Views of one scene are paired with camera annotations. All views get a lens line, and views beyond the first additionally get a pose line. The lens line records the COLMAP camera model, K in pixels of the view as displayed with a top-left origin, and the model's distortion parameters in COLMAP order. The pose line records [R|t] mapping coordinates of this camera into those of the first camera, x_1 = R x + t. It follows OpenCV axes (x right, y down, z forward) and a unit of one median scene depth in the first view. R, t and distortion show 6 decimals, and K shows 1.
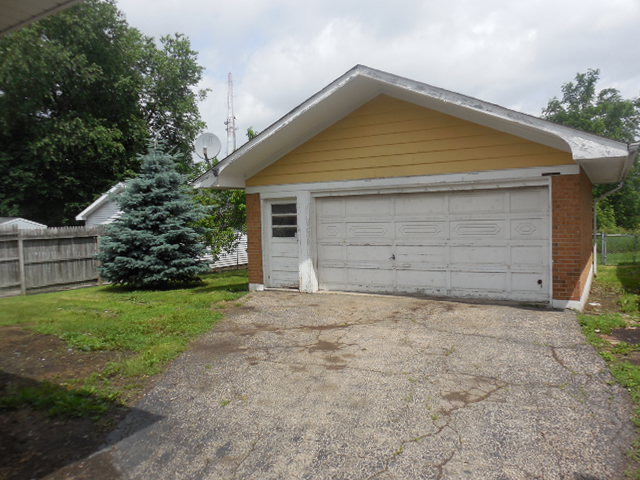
lens RADIAL K [[504.1, 0, 320.0], [0, 504.1, 240.0], [0, 0, 1]] dist [-0.053130, -0.004507]
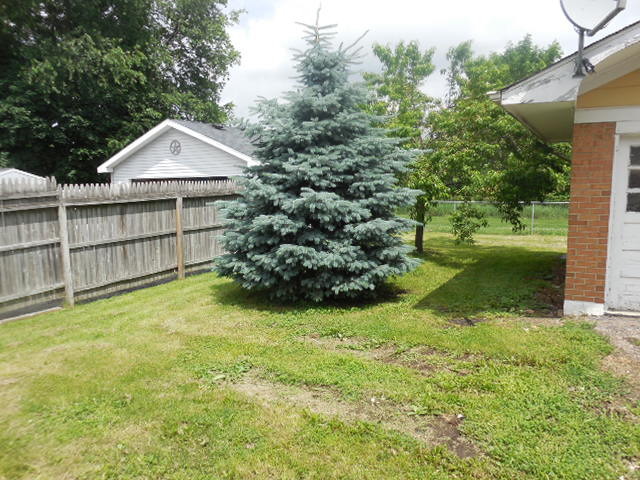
lens RADIAL K [[504.1, 0, 320.0], [0, 504.1, 240.0], [0, 0, 1]] dist [-0.053130, -0.004507]
pose [[0.998674, 0.006997, 0.051010, -0.348320], [-0.011377, 0.996223, 0.086083, -0.013629], [-0.050215, -0.086549, 0.994981, 0.433862]]
